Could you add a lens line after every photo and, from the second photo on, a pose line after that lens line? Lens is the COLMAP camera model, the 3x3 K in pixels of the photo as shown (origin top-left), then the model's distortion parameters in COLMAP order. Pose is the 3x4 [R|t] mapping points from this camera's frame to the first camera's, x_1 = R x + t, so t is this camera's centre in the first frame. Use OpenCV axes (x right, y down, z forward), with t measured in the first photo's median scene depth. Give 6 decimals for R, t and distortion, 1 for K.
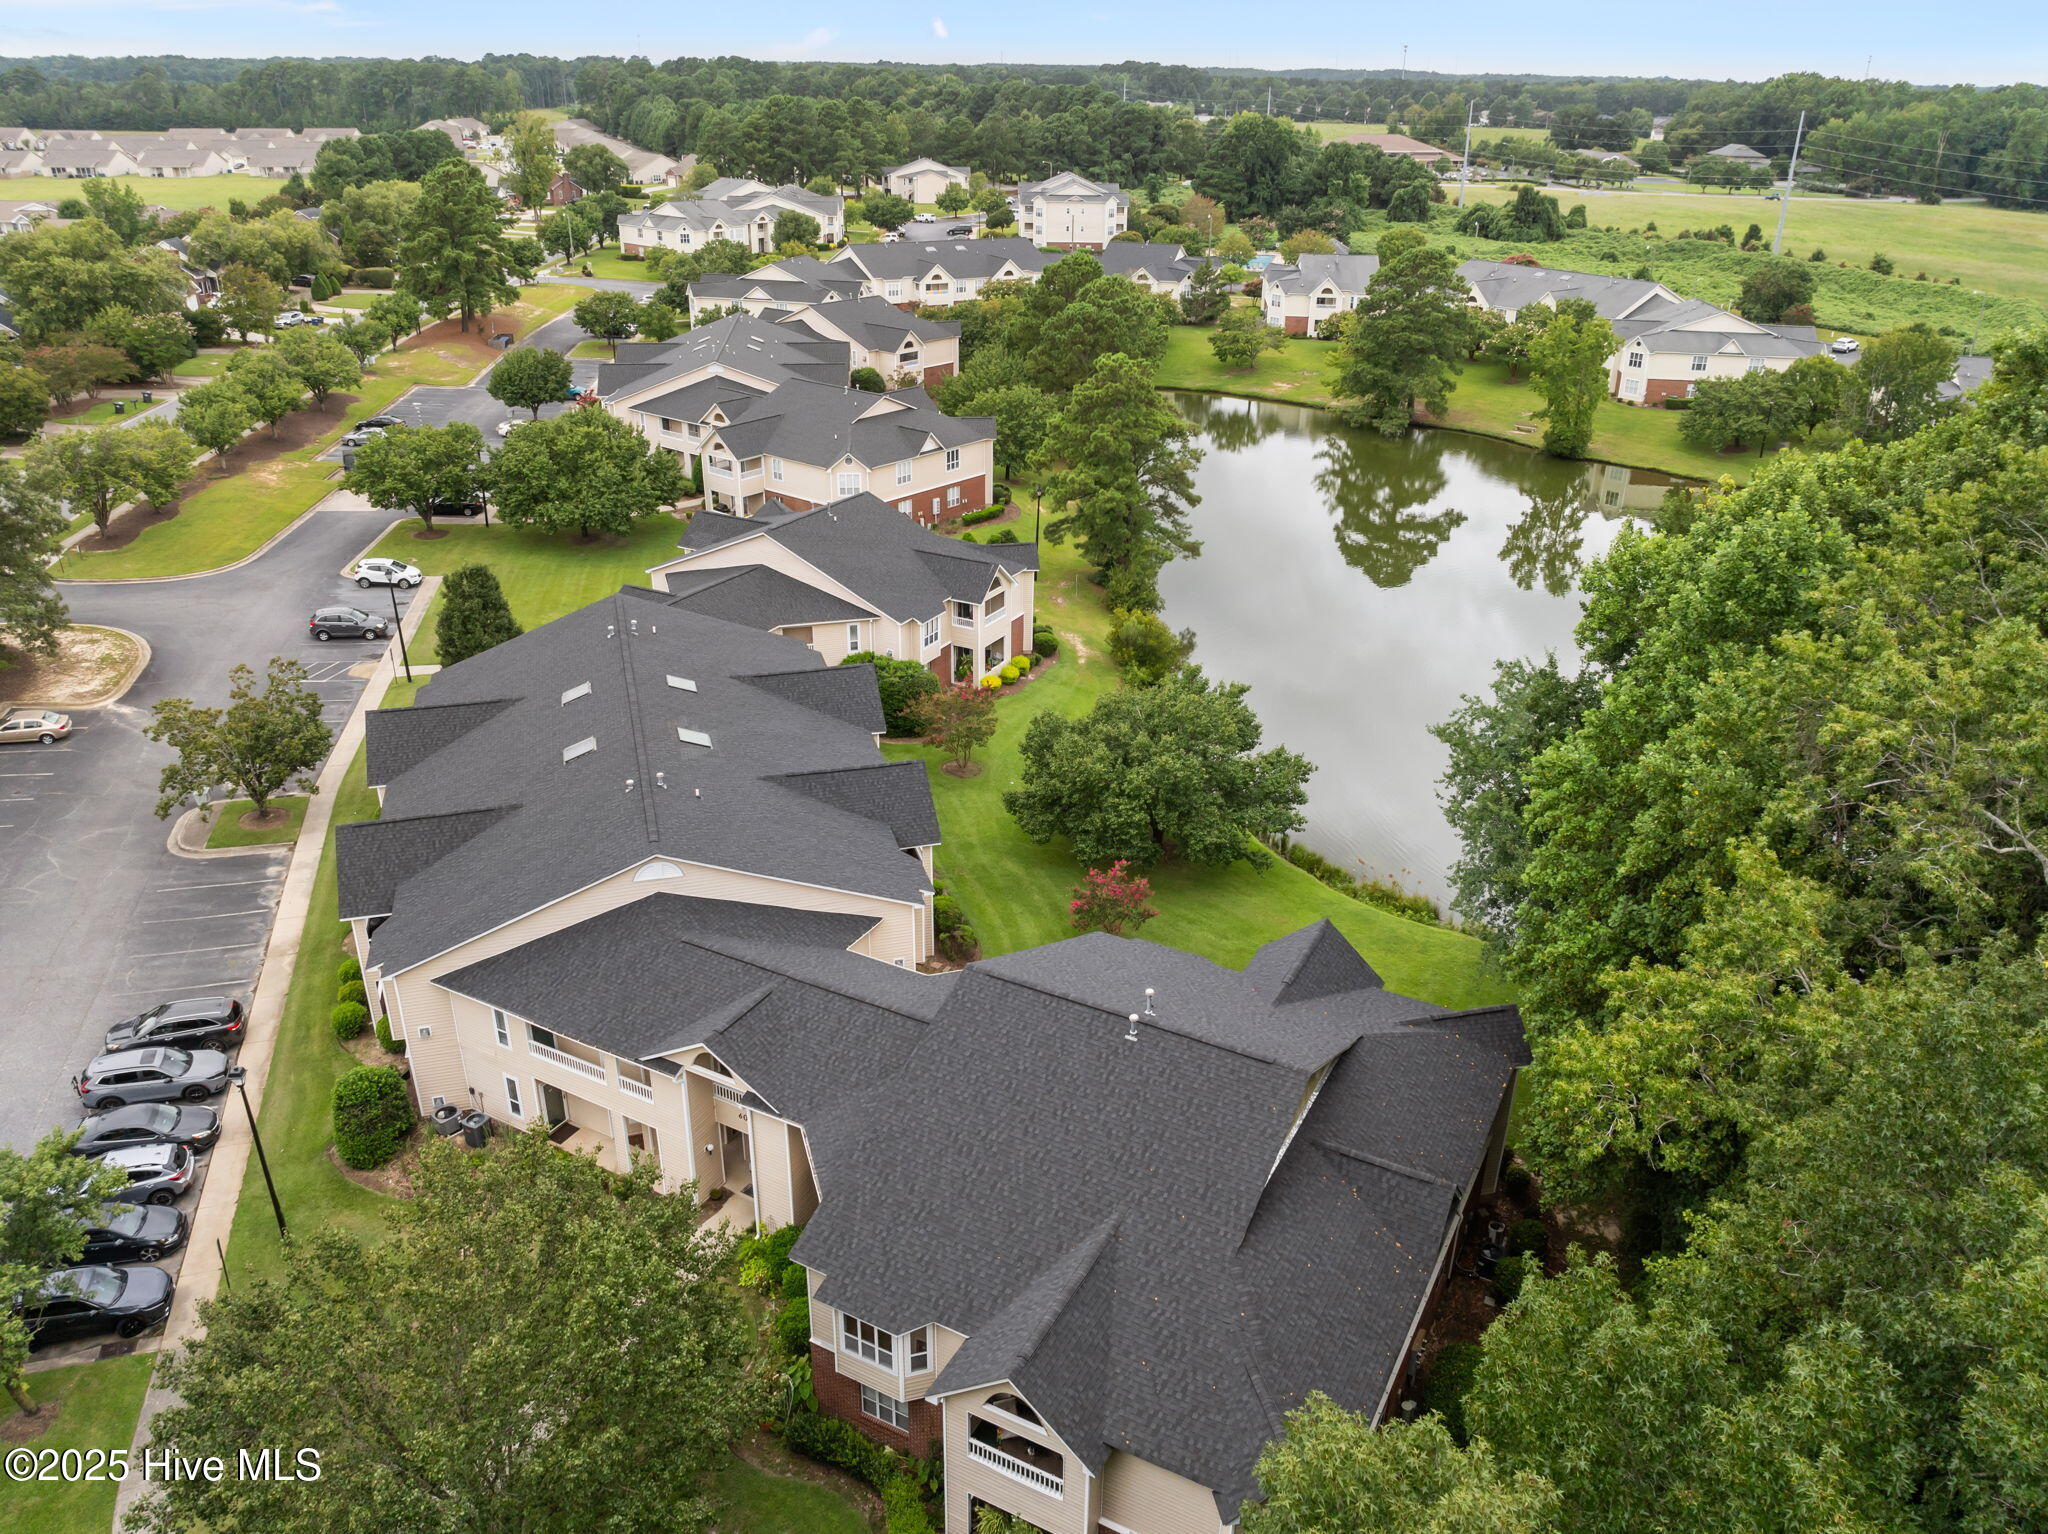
lens RADIAL K [[1462.0, 0, 1024.0], [0, 1462.0, 767.0], [0, 0, 1]] dist [-0.036458, -0.002291]
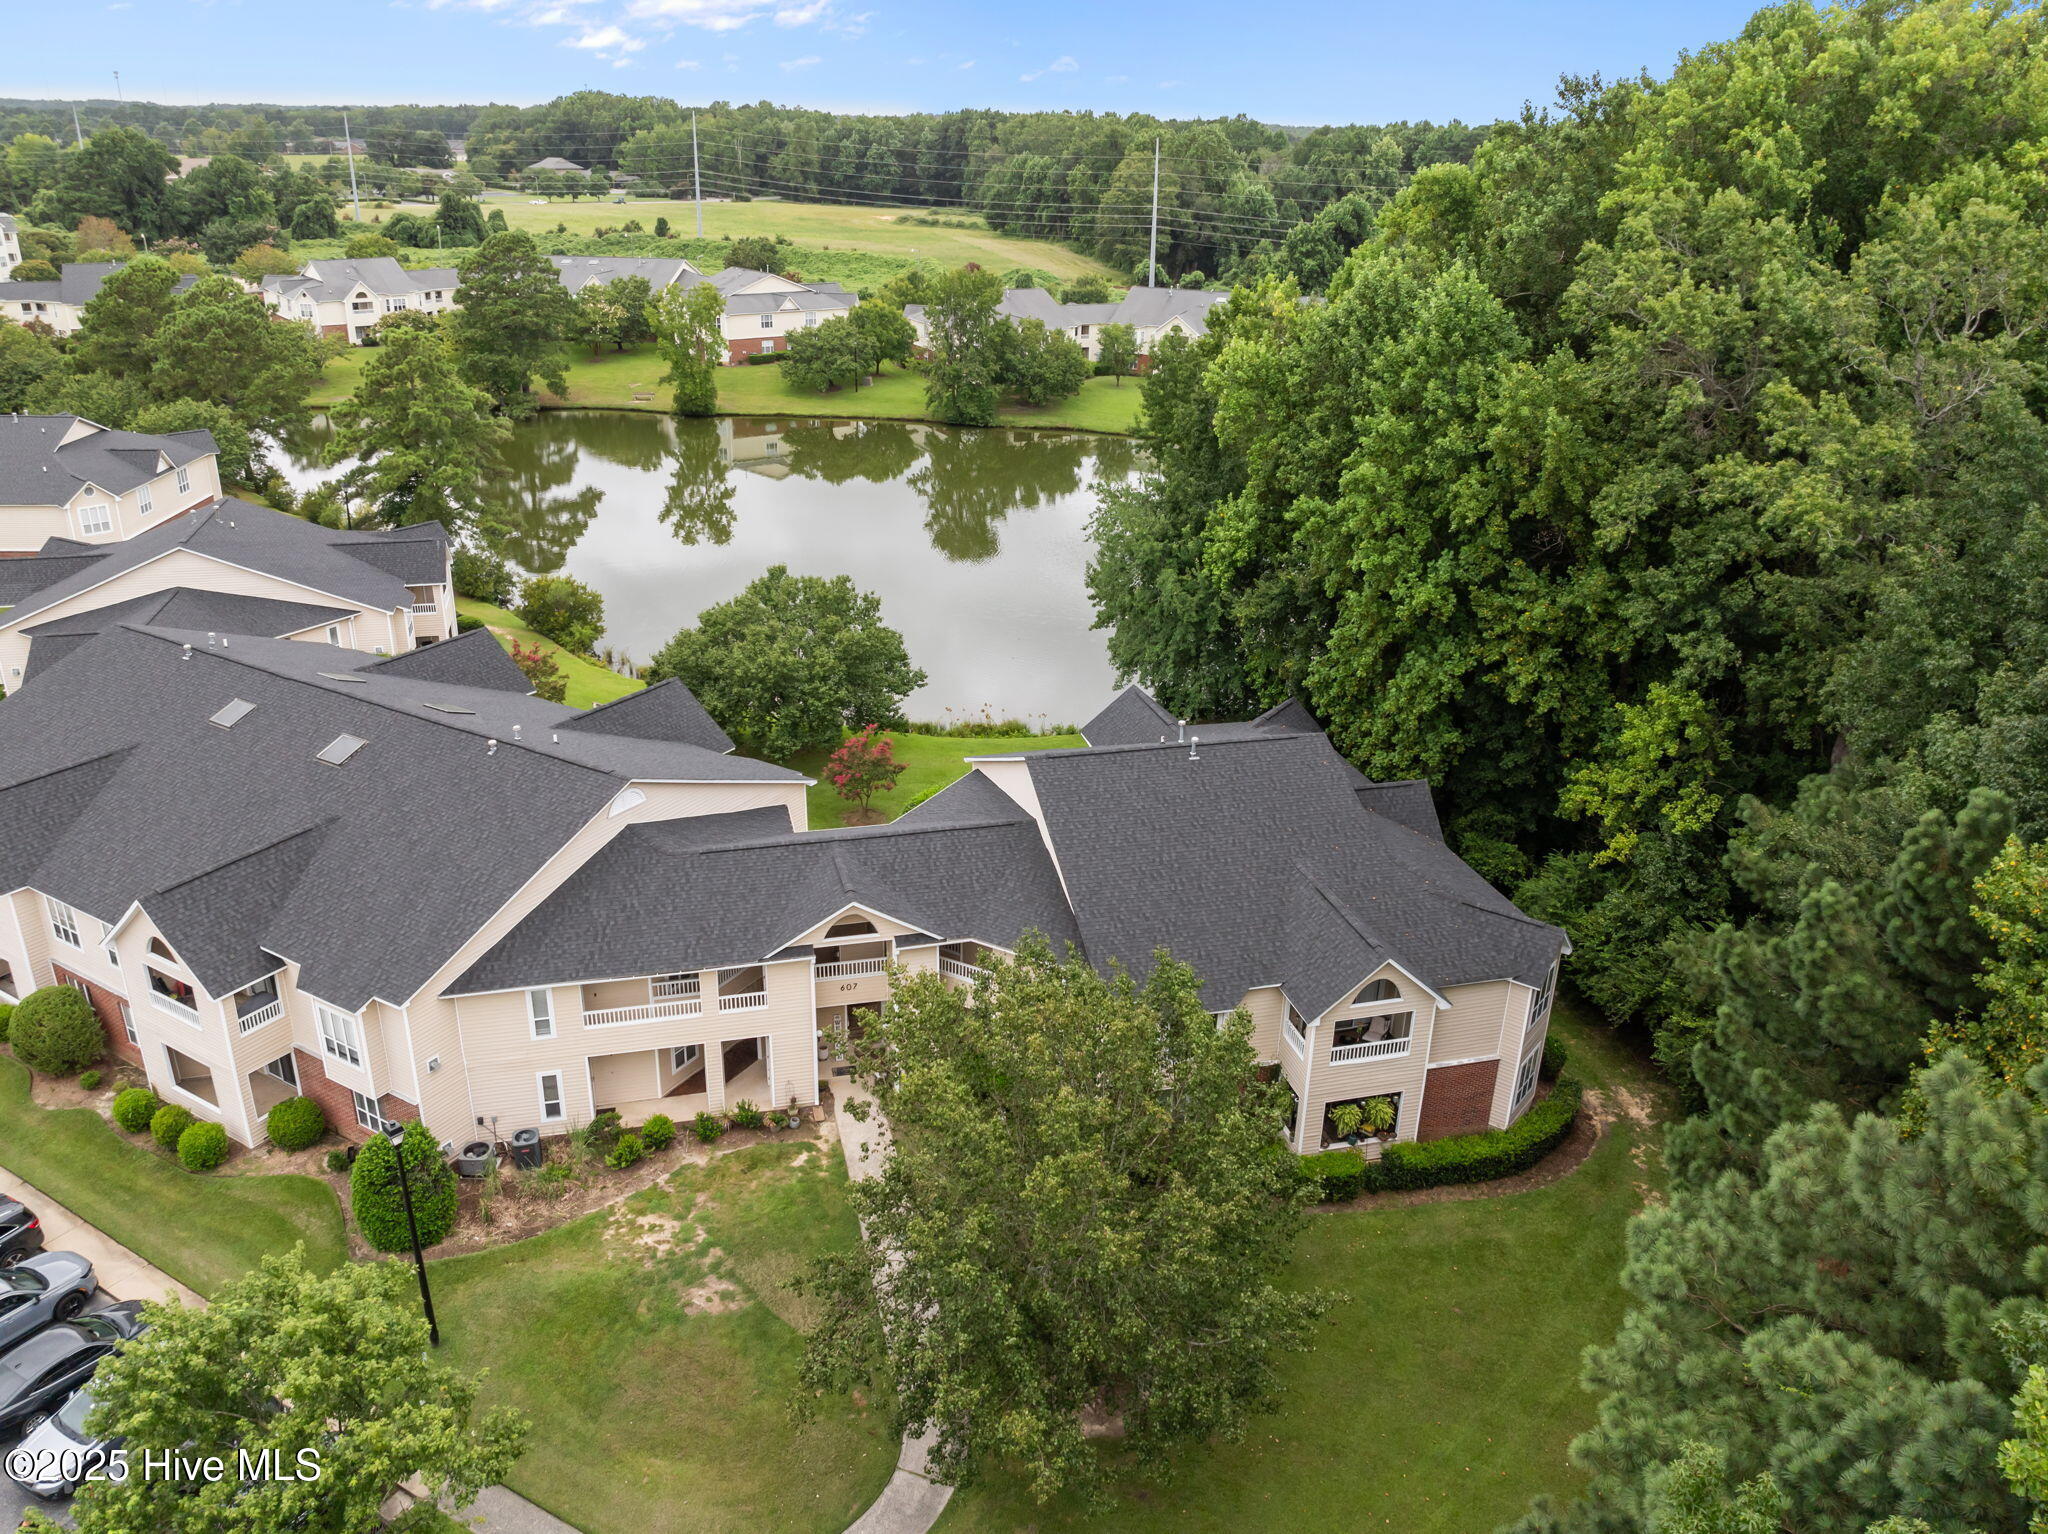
lens RADIAL K [[1492.6, 0, 1024.0], [0, 1492.6, 767.0], [0, 0, 1]] dist [-0.043978, -0.000617]
pose [[0.731190, -0.265043, 0.628581, -0.199839], [0.279653, 0.956913, 0.078183, 0.014798], [-0.622219, 0.118618, 0.773805, 0.035242]]
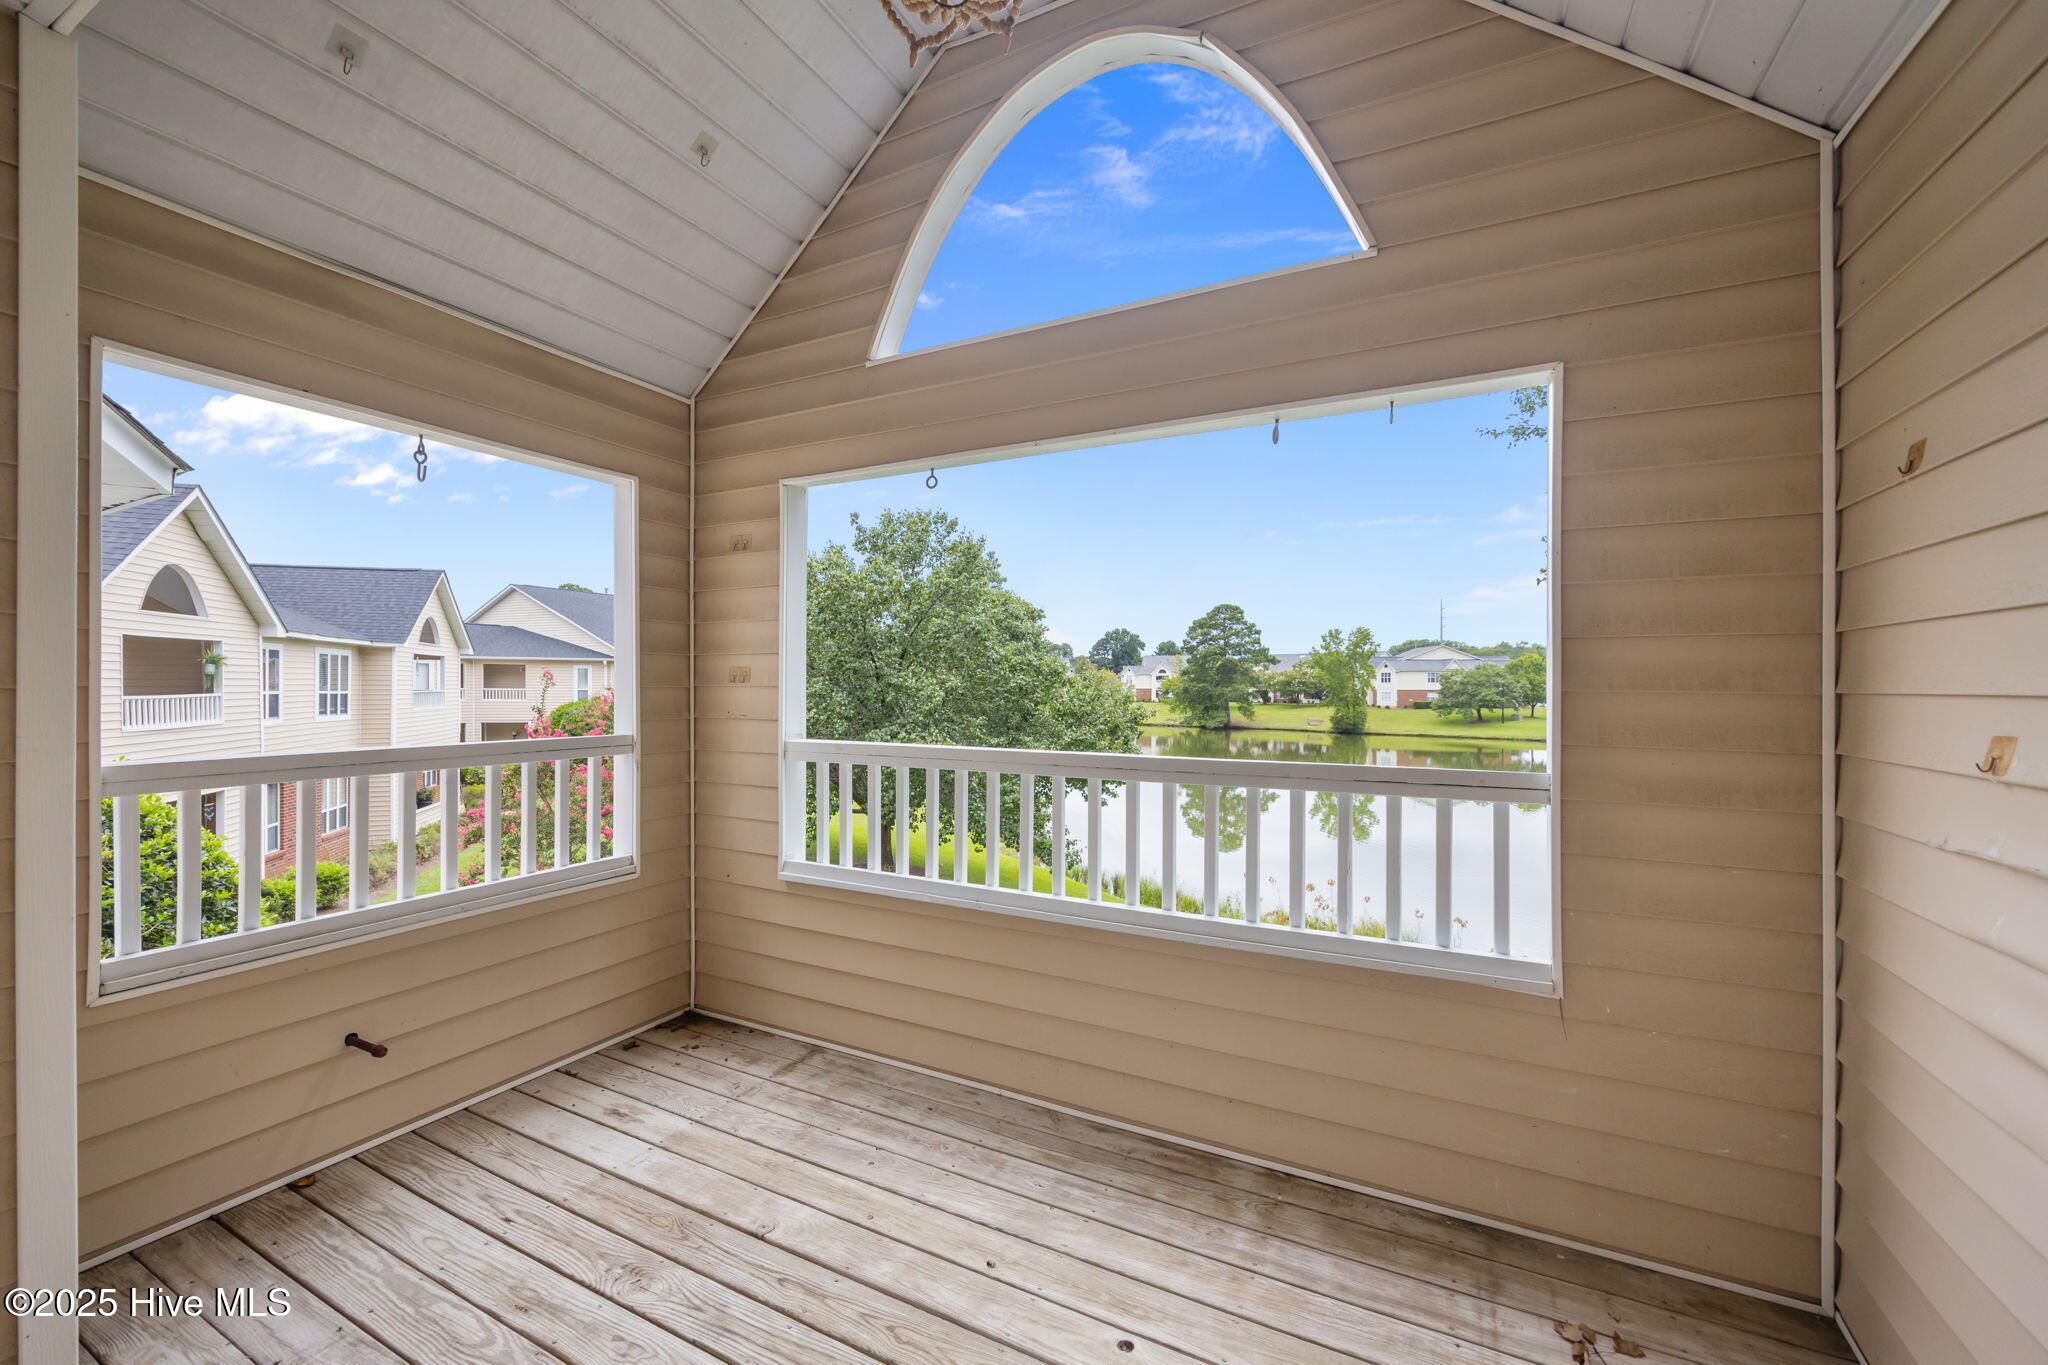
lens RADIAL K [[820.5, 0, 1024.0], [0, 820.5, 682.5], [0, 0, 1]] dist [-0.000435, -0.000056]
pose [[0.999868, -0.003273, 0.015936, 0.066047], [0.009861, 0.901033, -0.433639, 0.061007], [-0.012939, 0.433739, 0.900946, 0.308162]]
